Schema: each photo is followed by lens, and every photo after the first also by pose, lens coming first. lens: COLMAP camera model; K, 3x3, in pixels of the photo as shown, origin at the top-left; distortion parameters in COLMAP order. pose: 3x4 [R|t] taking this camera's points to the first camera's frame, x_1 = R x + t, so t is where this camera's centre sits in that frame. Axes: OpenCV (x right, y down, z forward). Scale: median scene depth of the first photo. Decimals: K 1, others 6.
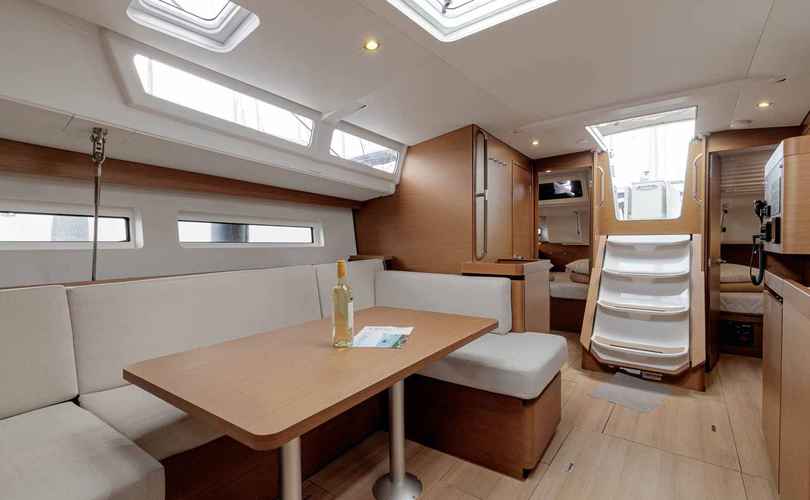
lens RADIAL K [[360.2, 0, 409.6], [0, 360.2, 251.0], [0, 0, 1]] dist [0.001024, 0.000103]
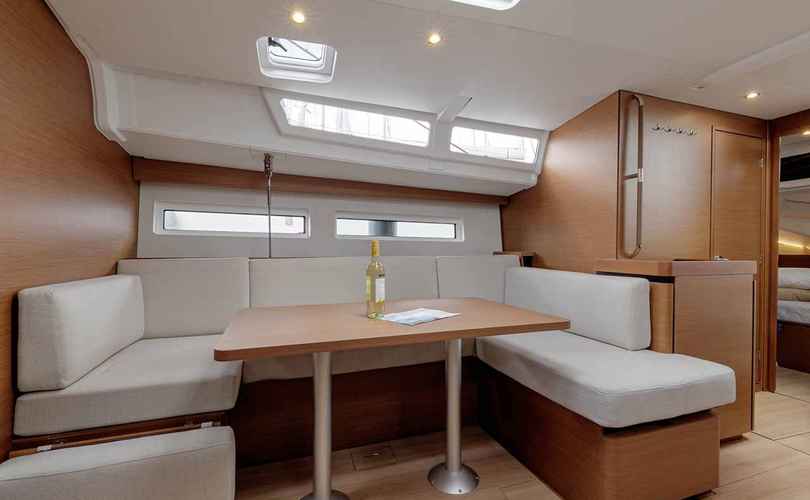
lens RADIAL K [[360.2, 0, 409.6], [0, 360.2, 251.0], [0, 0, 1]] dist [0.001024, 0.000103]
pose [[0.819000, 0.016696, -0.573550, 0.251908], [-0.026788, 0.999599, -0.009153, 0.030760], [0.573167, 0.022861, 0.819119, 0.066525]]
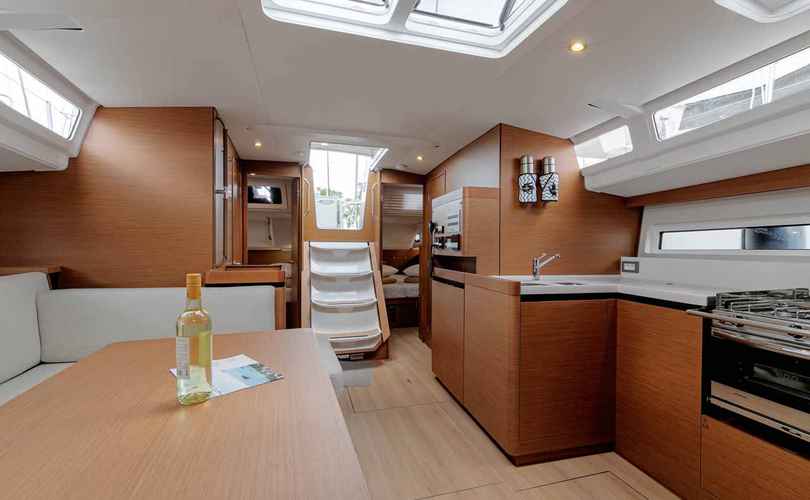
lens RADIAL K [[358.4, 0, 414.9], [0, 358.4, 251.1], [0, 0, 1]] dist [-0.001507, -0.000030]
pose [[0.584757, 0.001654, 0.811207, -0.222589], [0.008597, 0.999929, -0.008237, -0.003211], [-0.811163, 0.011791, 0.584701, 0.125032]]
